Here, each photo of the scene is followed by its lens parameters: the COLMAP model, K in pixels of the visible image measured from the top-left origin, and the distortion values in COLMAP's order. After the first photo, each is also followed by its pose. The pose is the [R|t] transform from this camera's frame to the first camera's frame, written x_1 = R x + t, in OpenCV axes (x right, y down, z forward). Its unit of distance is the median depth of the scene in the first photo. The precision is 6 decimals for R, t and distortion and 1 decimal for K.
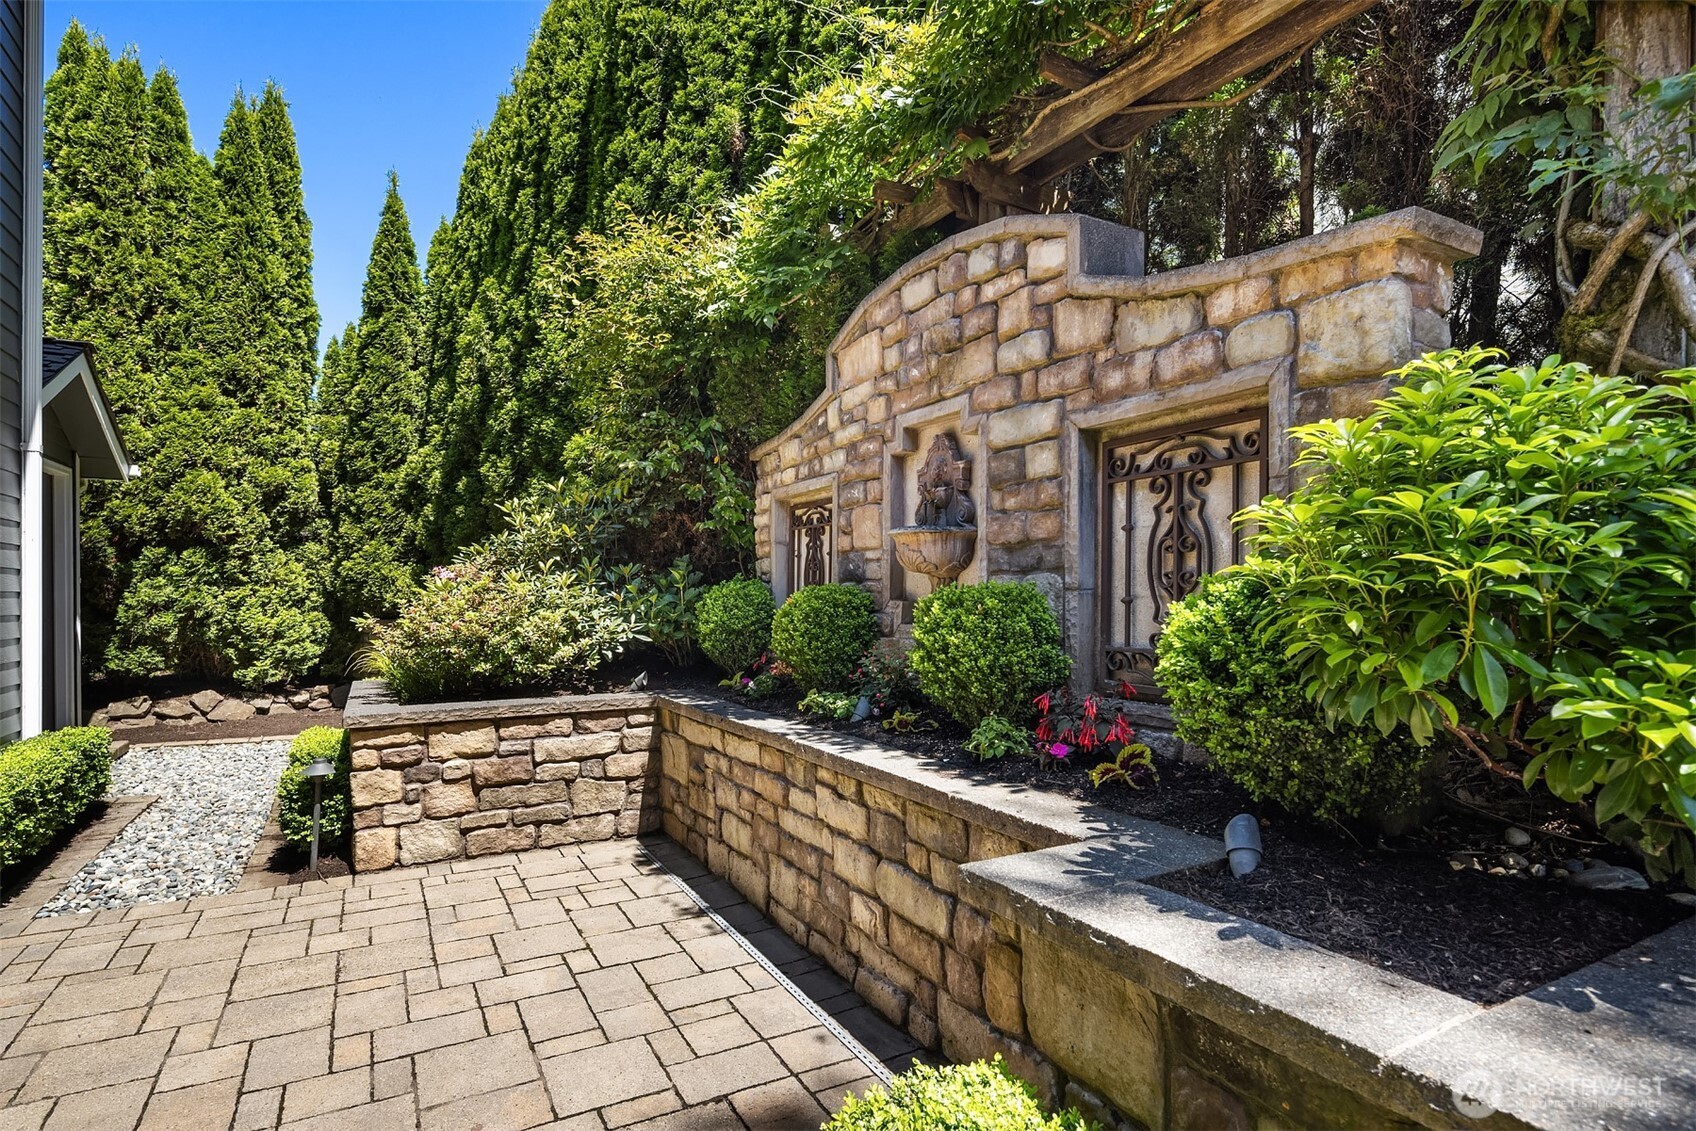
lens RADIAL K [[864.1, 0, 845.7], [0, 864.1, 576.4], [0, 0, 1]] dist [0.004524, 0.000446]
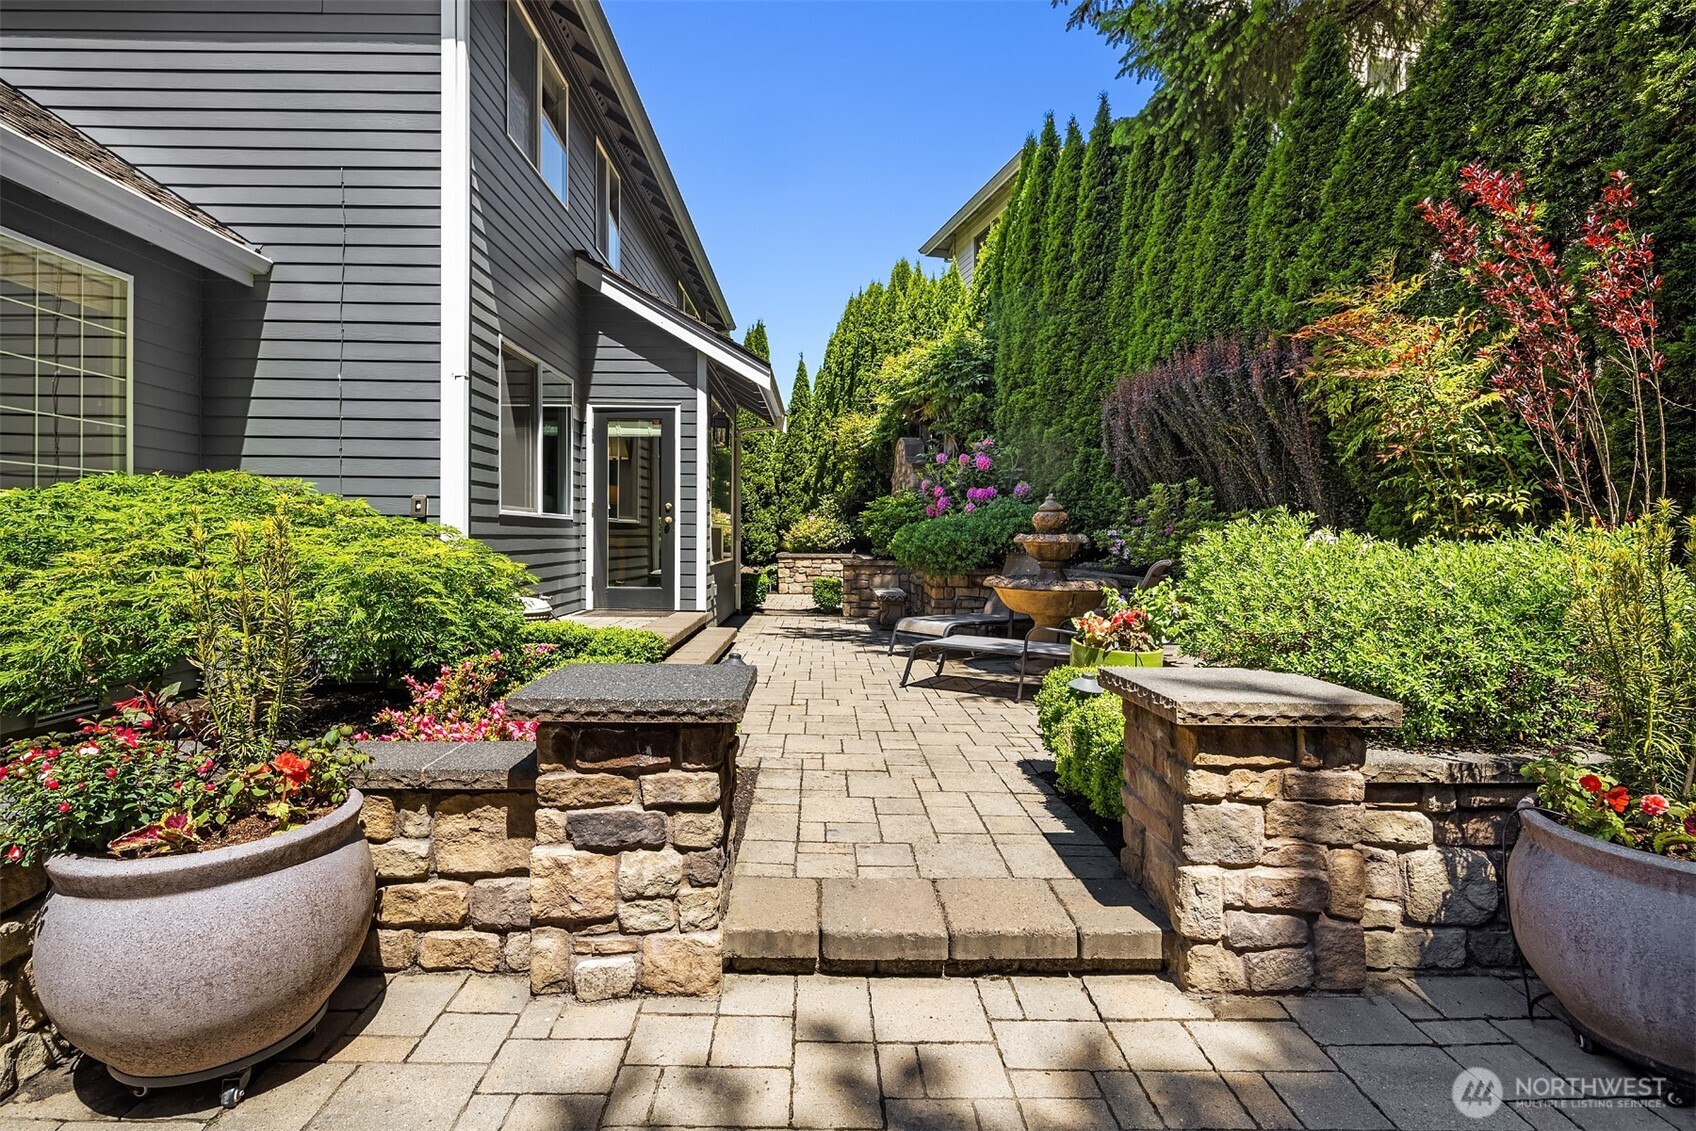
lens RADIAL K [[864.1, 0, 841.2], [0, 864.1, 559.6], [0, 0, 1]] dist [0.004524, 0.000446]
pose [[0.885500, 0.027007, -0.463854, 0.763868], [-0.004687, 0.998778, 0.049203, -0.006602], [0.464616, -0.041396, 0.884544, -1.189228]]
